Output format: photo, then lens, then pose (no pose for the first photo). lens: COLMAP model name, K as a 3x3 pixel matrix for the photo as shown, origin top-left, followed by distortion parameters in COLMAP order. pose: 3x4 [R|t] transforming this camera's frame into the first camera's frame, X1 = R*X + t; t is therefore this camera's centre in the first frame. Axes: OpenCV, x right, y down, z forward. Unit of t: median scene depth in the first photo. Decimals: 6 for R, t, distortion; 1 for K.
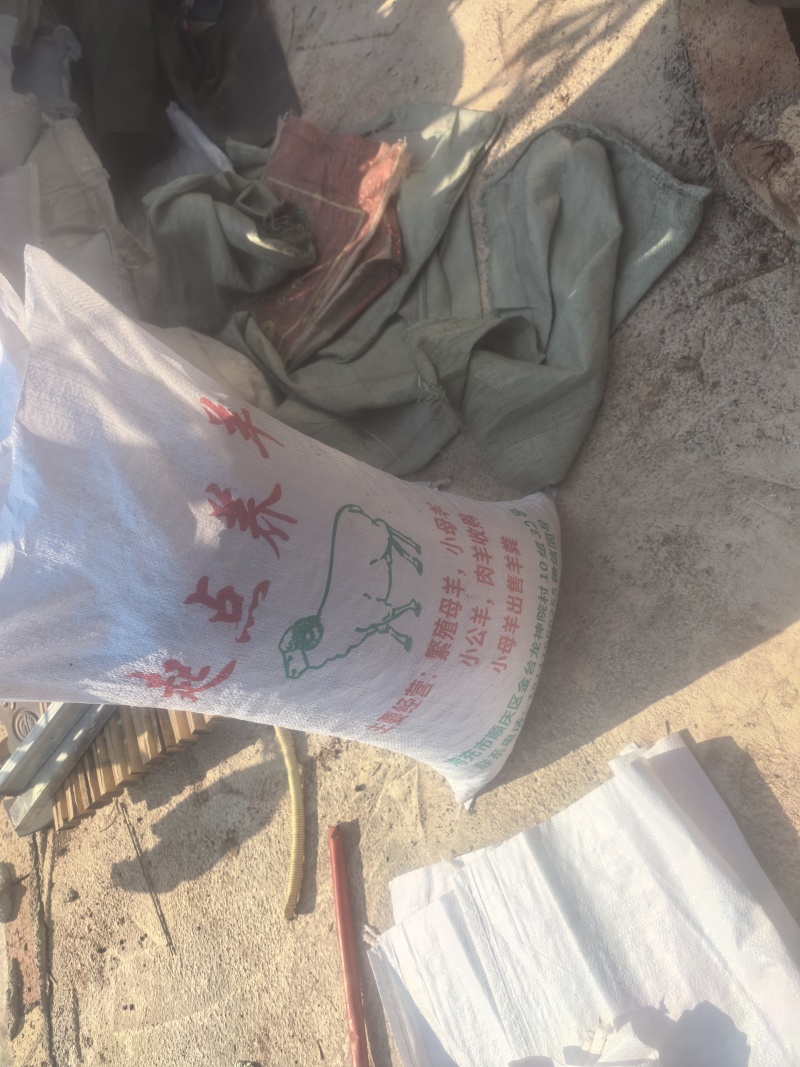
lens RADIAL K [[766.1, 0, 401.9], [0, 766.1, 553.5], [0, 0, 1]] dist [0.022460, -0.085515]
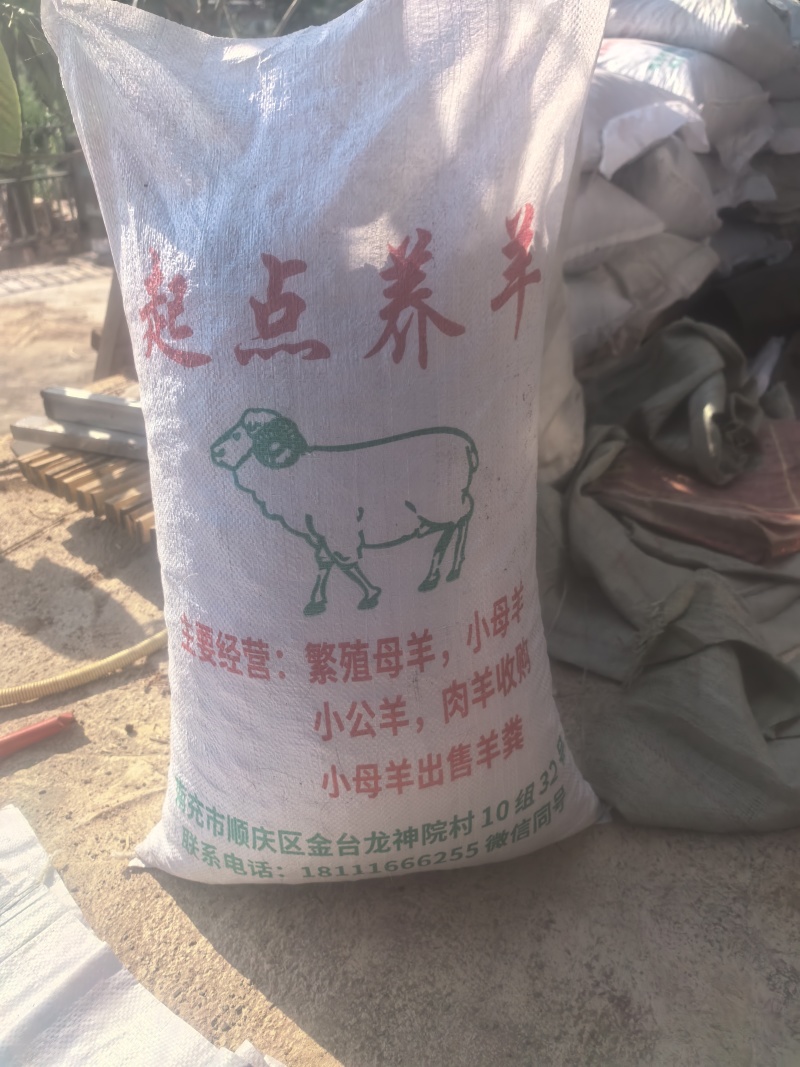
lens RADIAL K [[766.1, 0, 401.9], [0, 766.1, 553.5], [0, 0, 1]] dist [0.022460, -0.085515]
pose [[0.356202, 0.870487, -0.339667, 0.176494], [-0.933136, 0.350348, -0.080701, 0.068493], [0.048752, 0.345701, 0.937077, 0.297457]]
